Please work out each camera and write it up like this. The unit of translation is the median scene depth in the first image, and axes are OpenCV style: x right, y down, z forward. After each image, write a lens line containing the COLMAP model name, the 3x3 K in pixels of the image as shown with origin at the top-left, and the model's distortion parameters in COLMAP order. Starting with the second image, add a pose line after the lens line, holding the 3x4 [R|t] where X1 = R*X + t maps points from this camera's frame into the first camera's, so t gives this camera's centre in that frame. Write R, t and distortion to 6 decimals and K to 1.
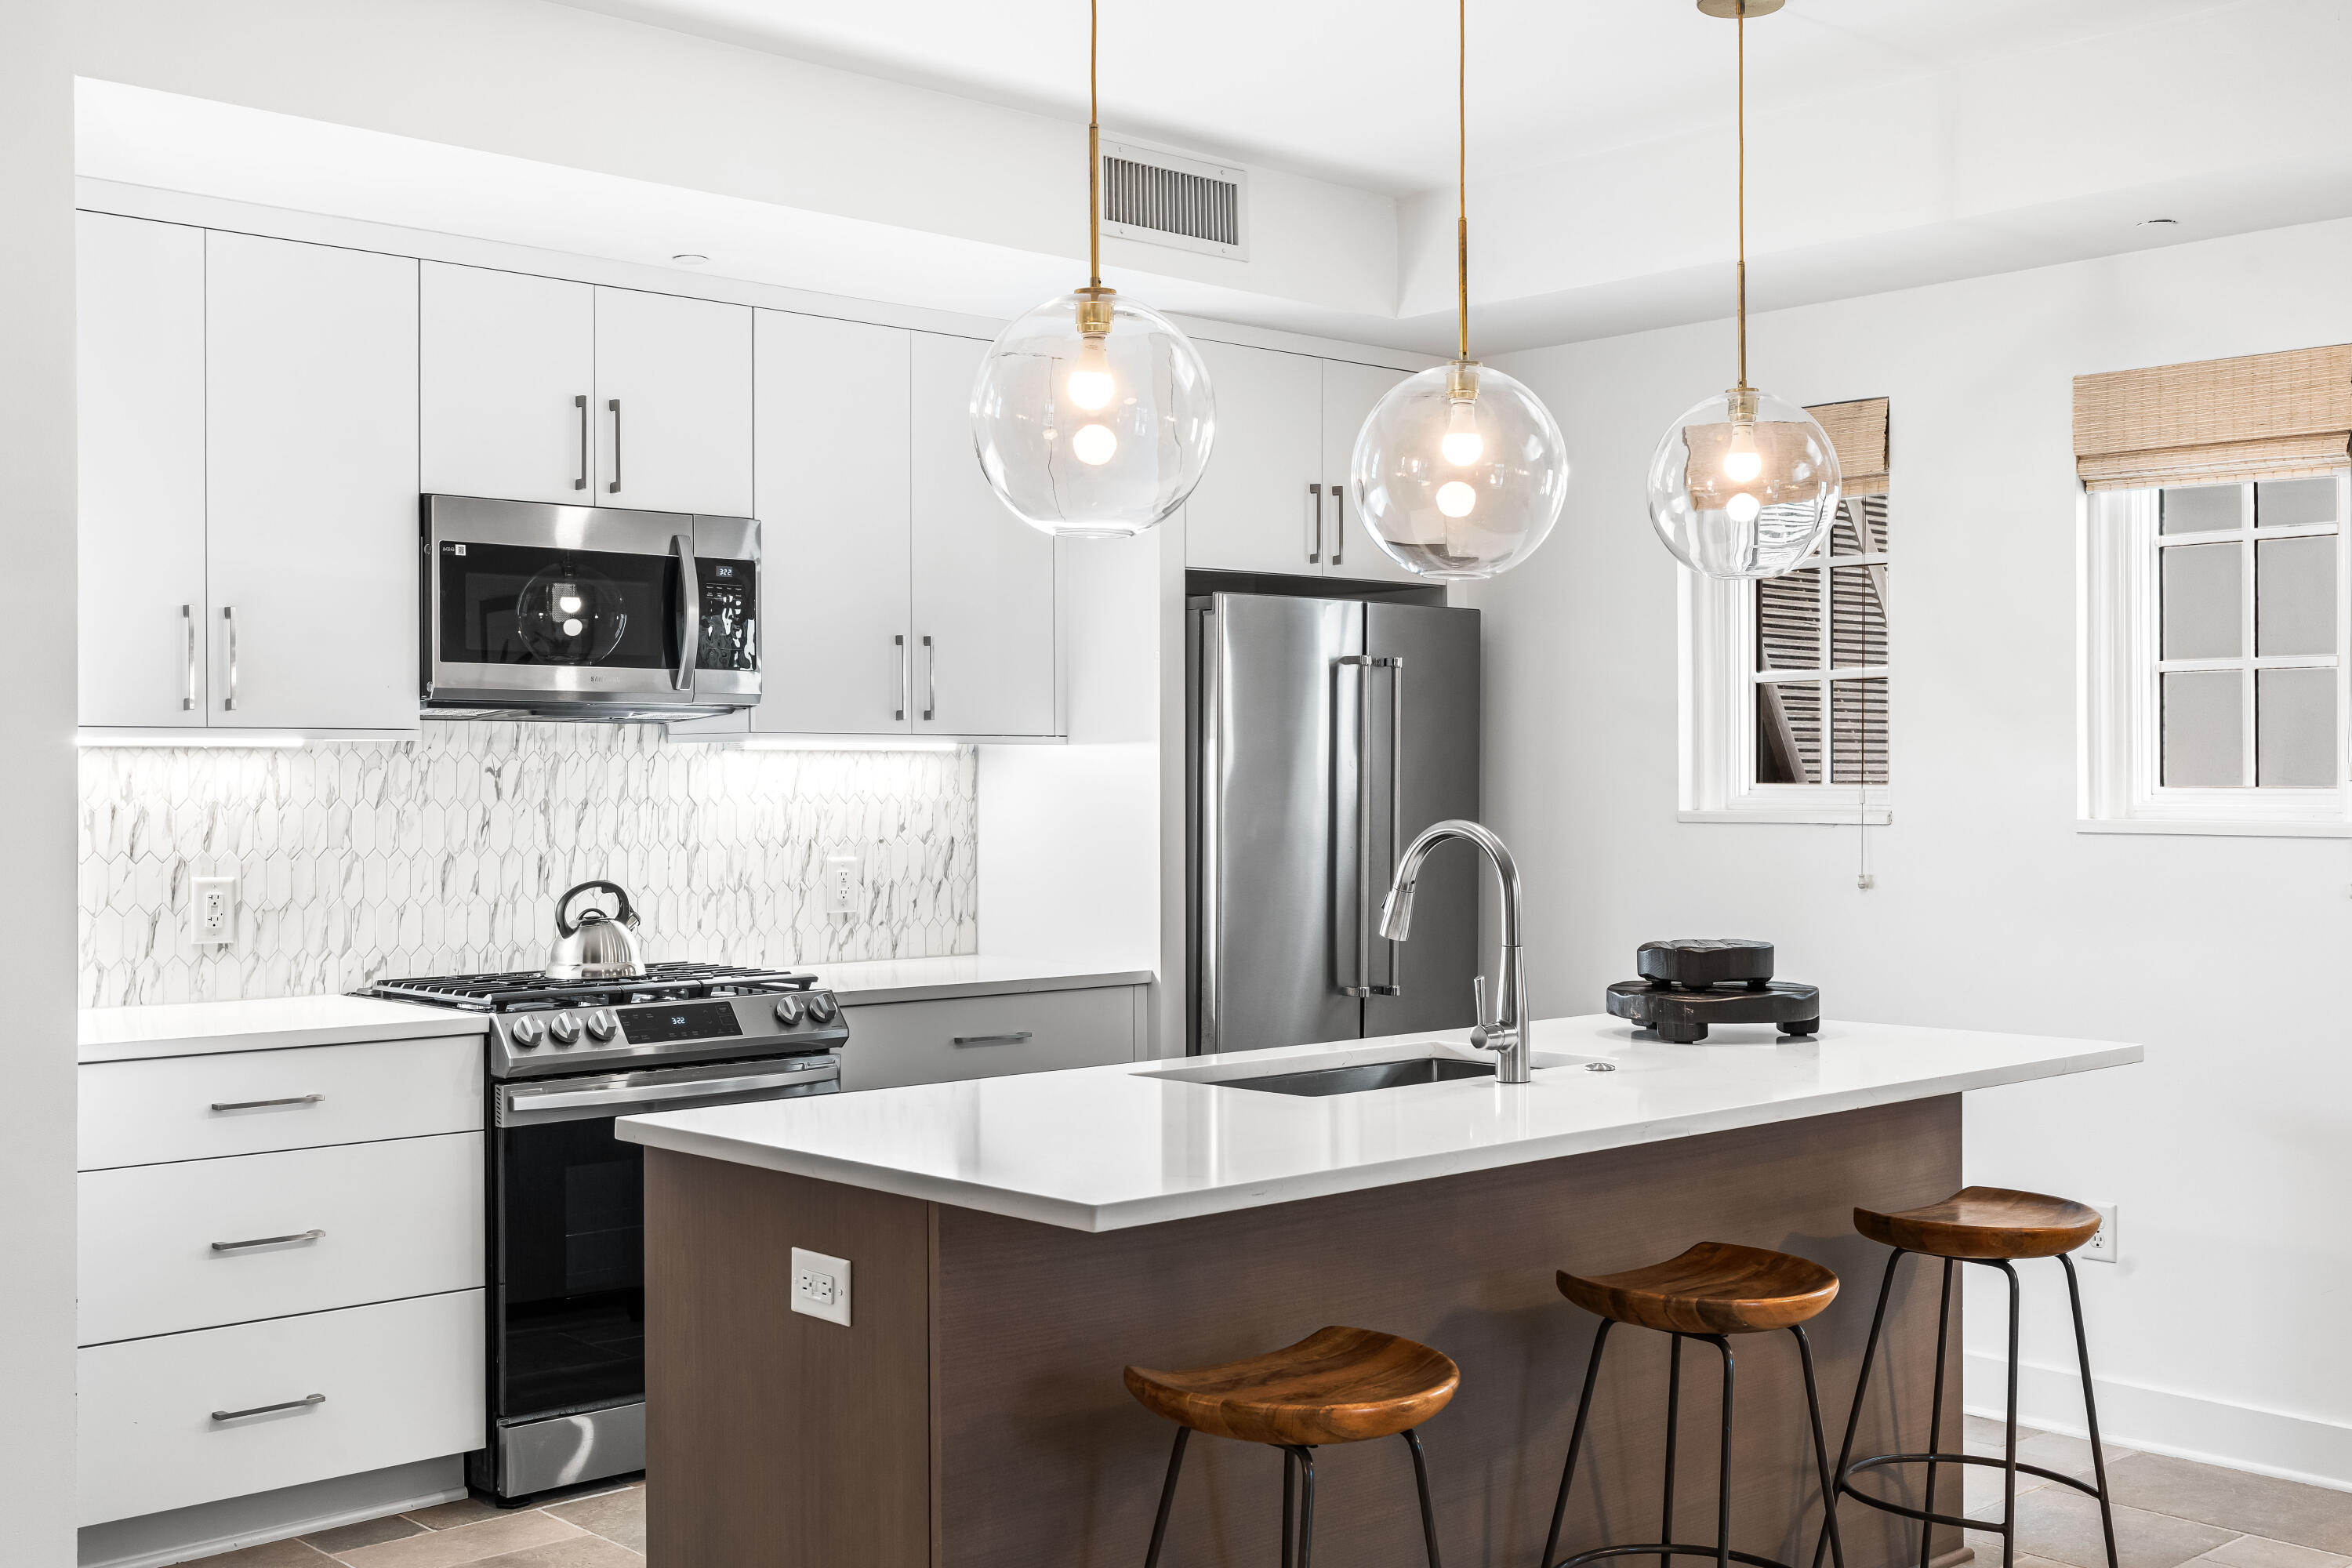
lens RADIAL K [[2698.0, 0, 1171.7], [0, 2698.0, 795.8], [0, 0, 1]] dist [0.042510, 0.000000]
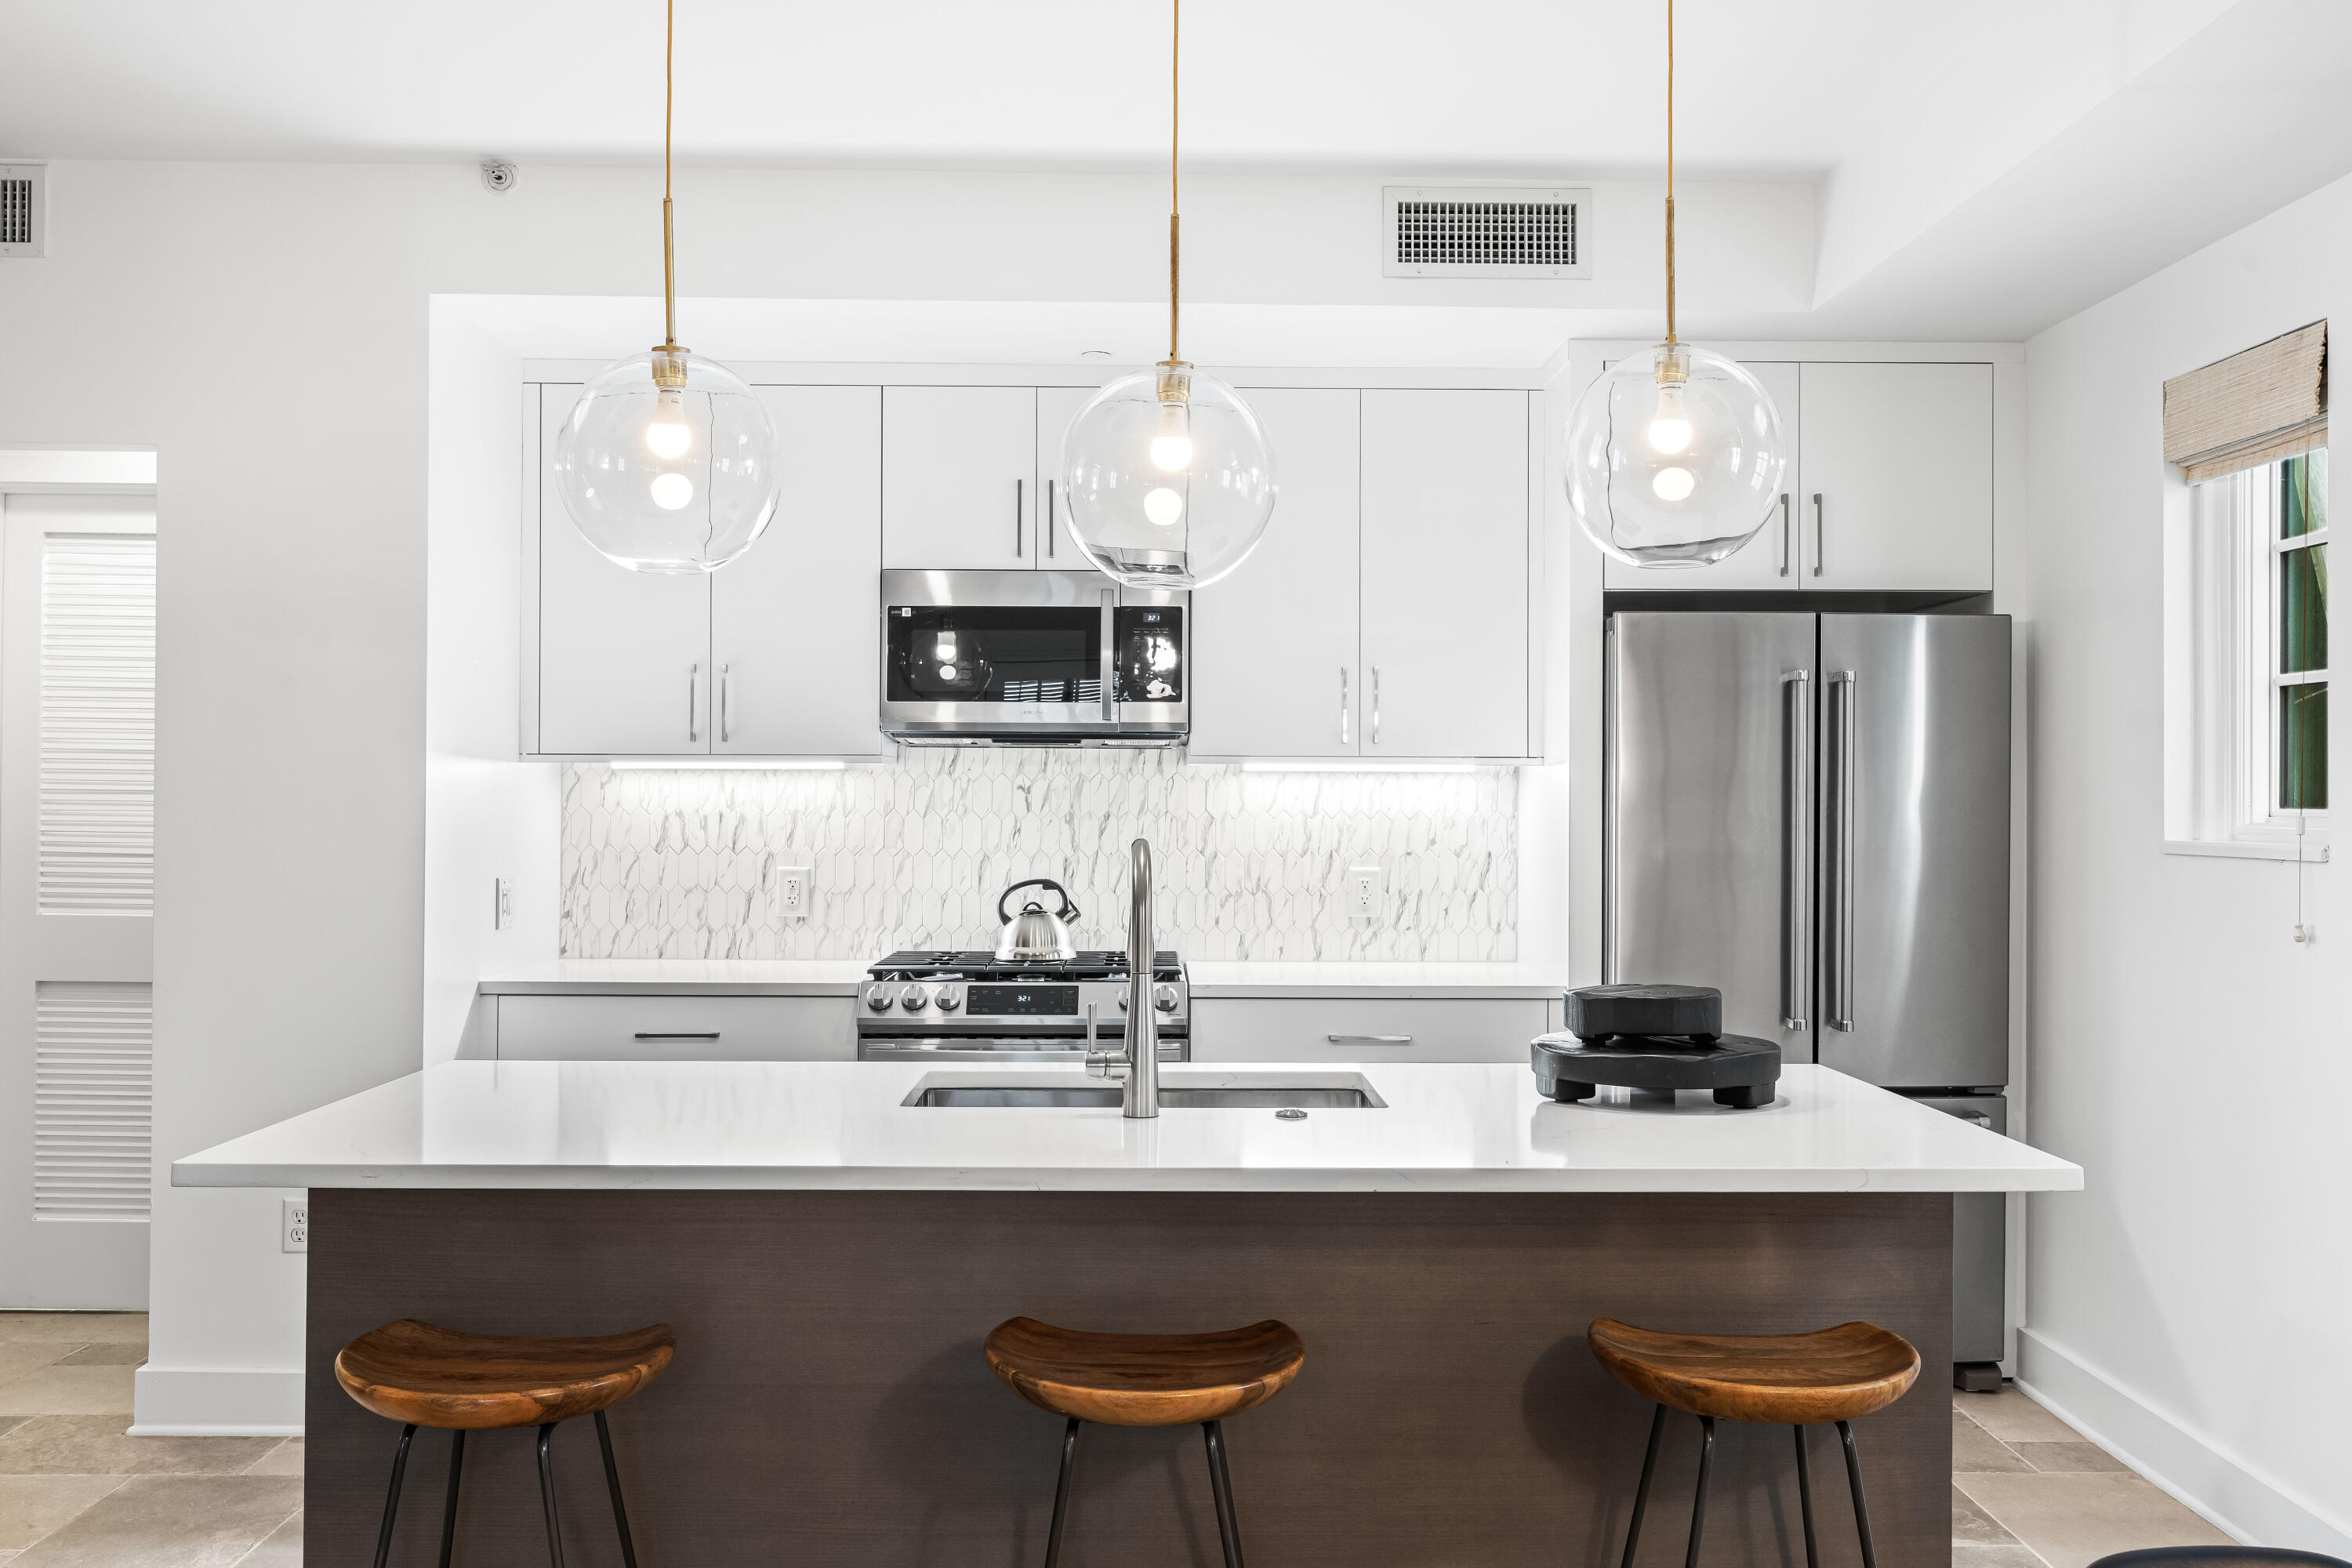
lens RADIAL K [[2136.7, 0, 1187.6], [0, 2136.7, 775.9], [0, 0, 1]] dist [-0.001176, -0.008334]
pose [[0.729274, -0.001562, -0.684220, 0.476155], [-0.010805, 0.999846, -0.013799, -0.002195], [0.684136, 0.017457, 0.729145, 0.340487]]
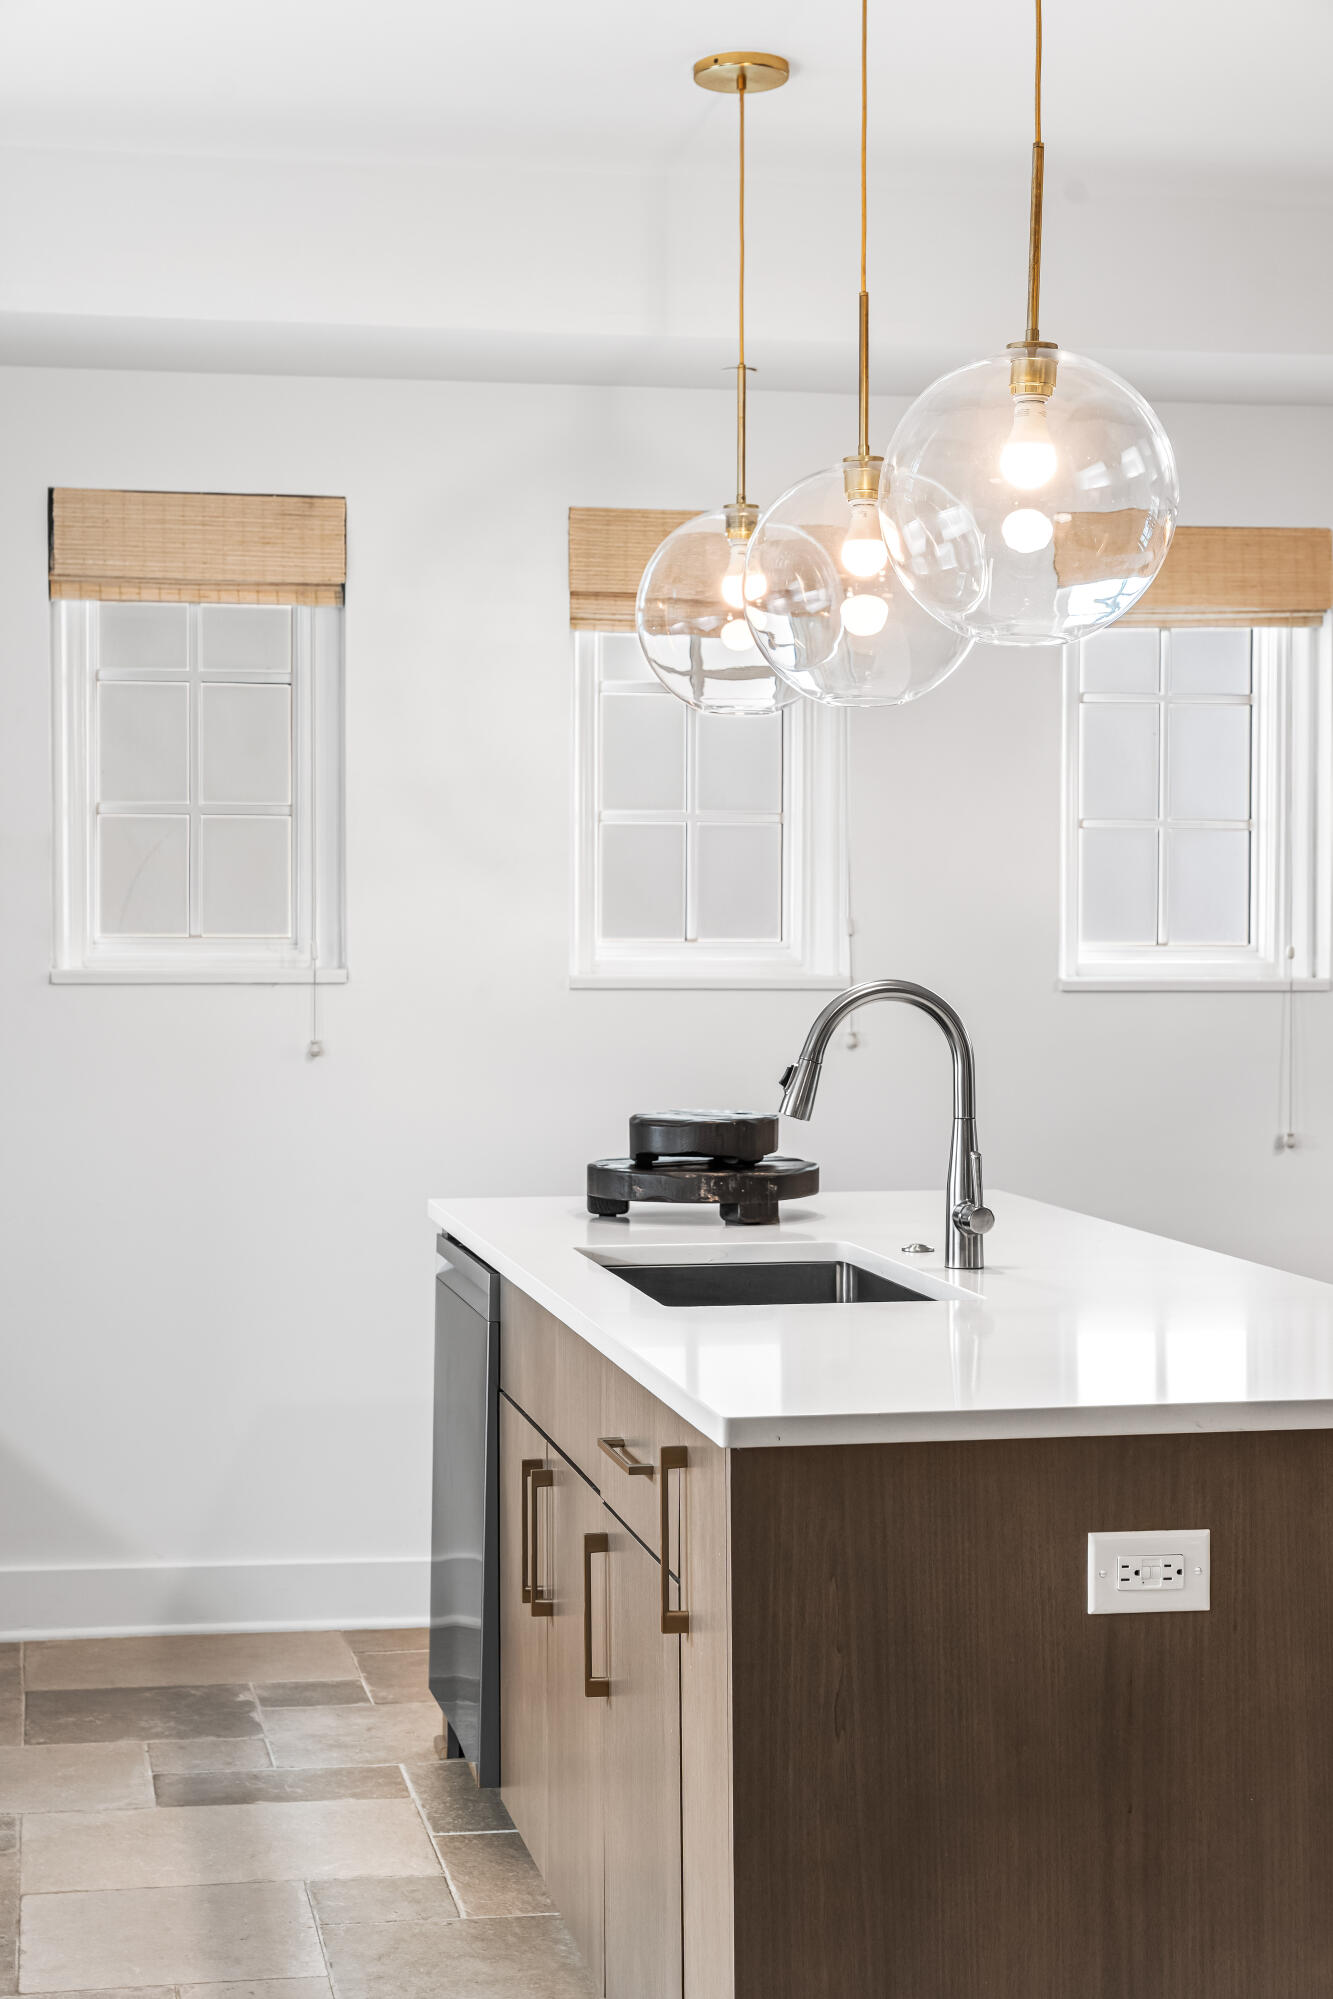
lens RADIAL K [[3253.7, 0, 665.4], [0, 3253.7, 1003.4], [0, 0, 1]] dist [0.016324, 0.000000]
pose [[0.521322, -0.016963, 0.853191, -0.623673], [0.002062, 0.999825, 0.018618, -0.002580], [-0.853357, -0.007947, 0.521266, 0.380668]]
